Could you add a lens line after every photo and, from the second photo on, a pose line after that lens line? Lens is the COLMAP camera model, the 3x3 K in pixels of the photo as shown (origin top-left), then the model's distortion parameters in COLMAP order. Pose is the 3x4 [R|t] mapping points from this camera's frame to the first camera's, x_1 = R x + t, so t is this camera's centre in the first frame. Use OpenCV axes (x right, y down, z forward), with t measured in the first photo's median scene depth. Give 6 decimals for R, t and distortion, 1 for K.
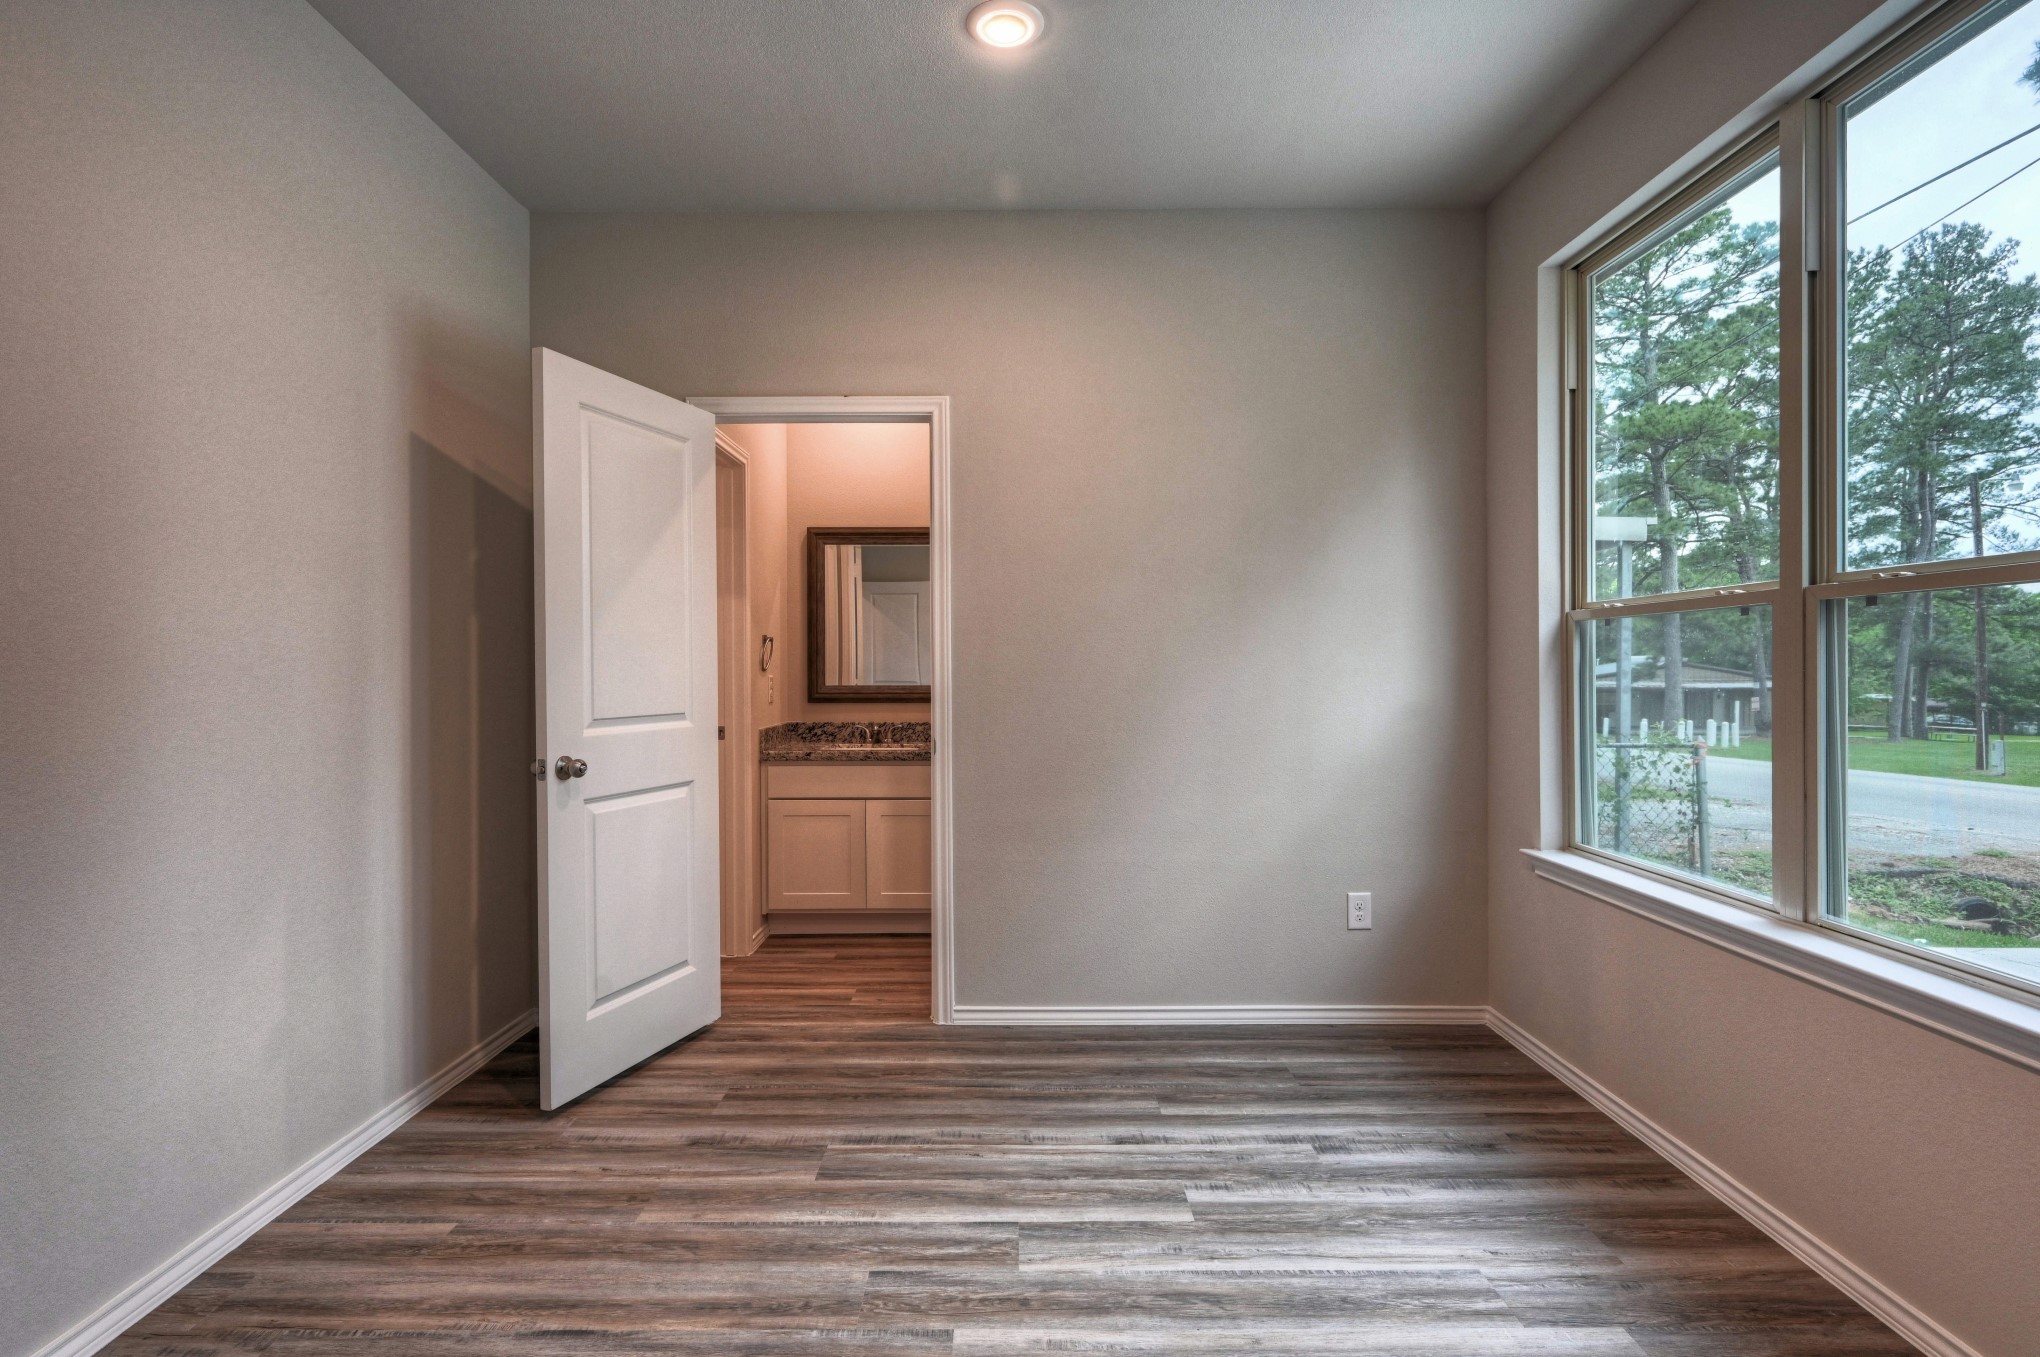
lens RADIAL K [[1013.9, 0, 1008.1], [0, 1013.9, 673.0], [0, 0, 1]] dist [0.003082, -0.003313]
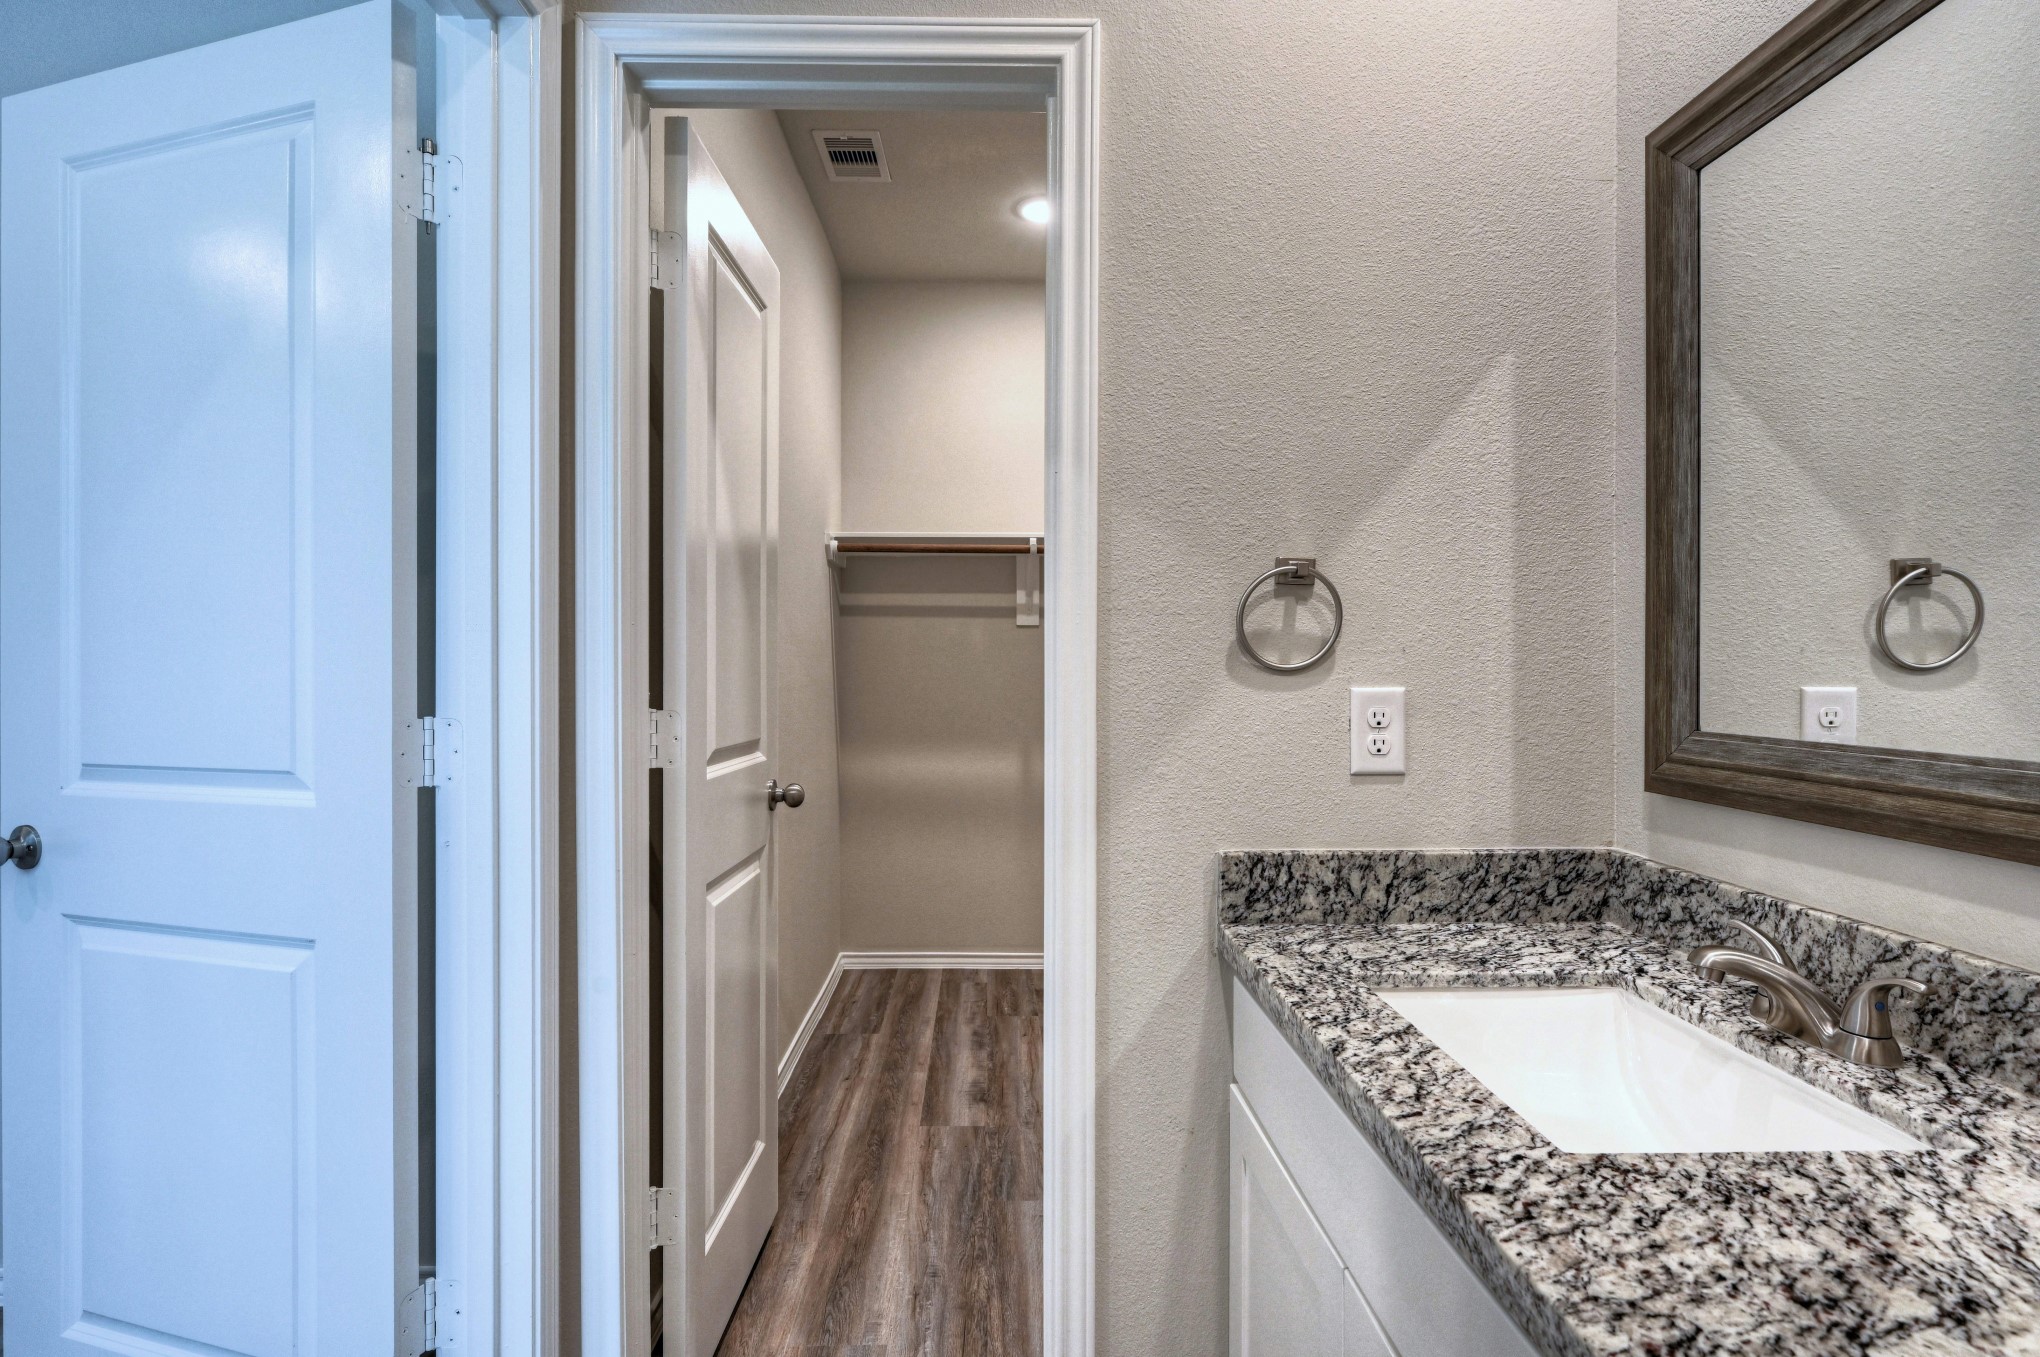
lens RADIAL K [[1013.9, 0, 1006.4], [0, 1013.9, 669.9], [0, 0, 1]] dist [0.003082, -0.003313]
pose [[0.024965, 0.002505, -0.999685, 0.069353], [-0.003180, 0.999992, 0.002426, -0.002971], [0.999683, 0.003119, 0.024973, 0.840506]]
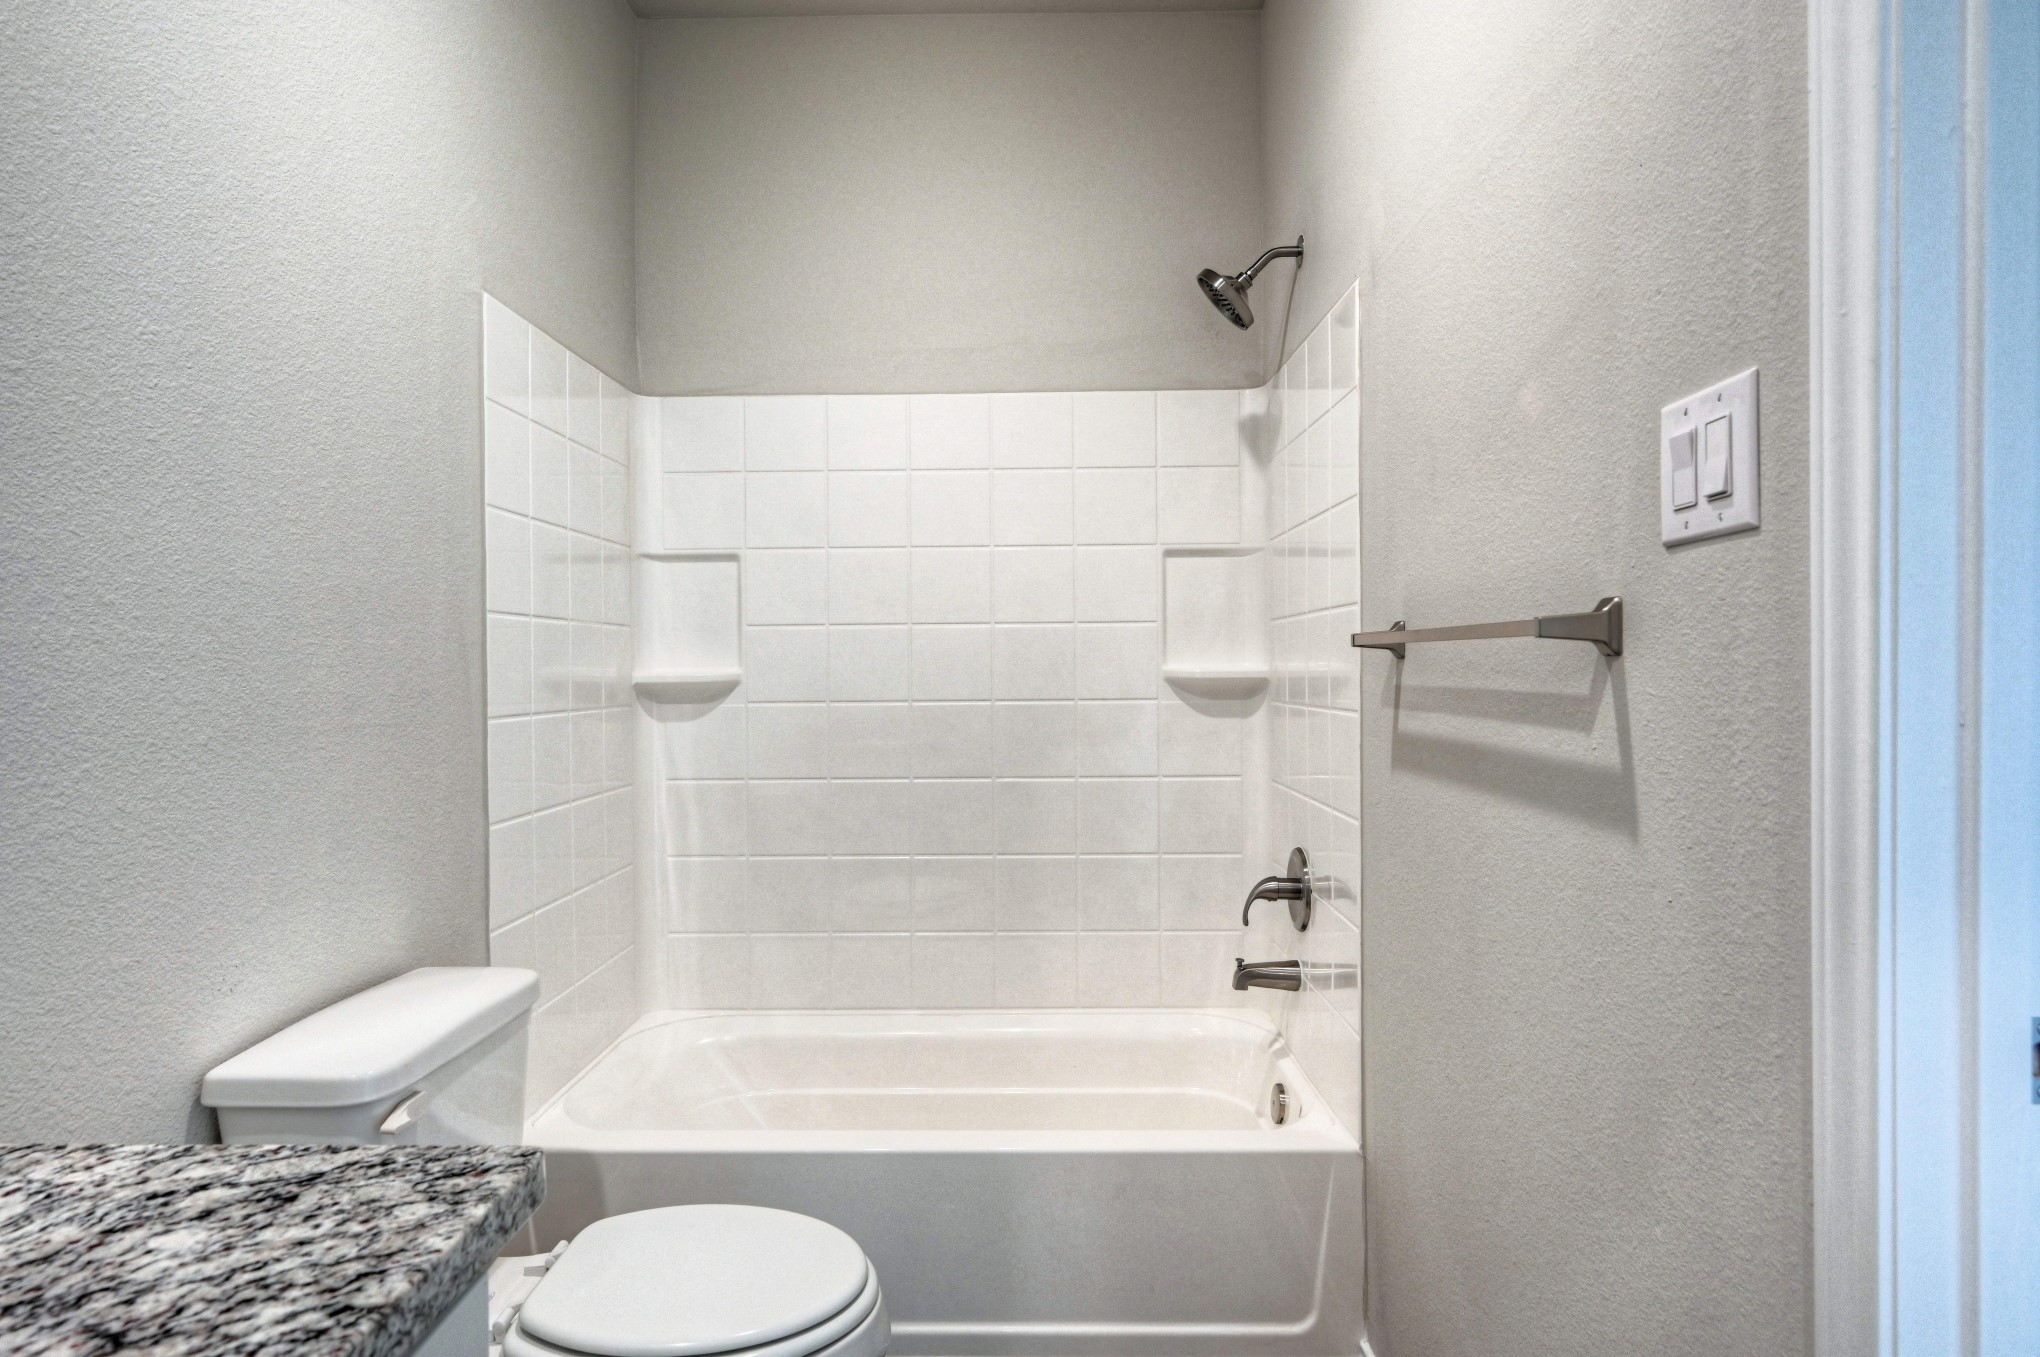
lens RADIAL K [[1062.4, 0, 1026.4], [0, 1062.4, 672.8], [0, 0, 1]] dist [-0.001082, -0.000961]
pose [[-0.000912, -0.011507, 0.999933, -0.195339], [0.003538, 0.999927, 0.011510, -0.004599], [-0.999993, 0.003548, -0.000871, 0.832740]]
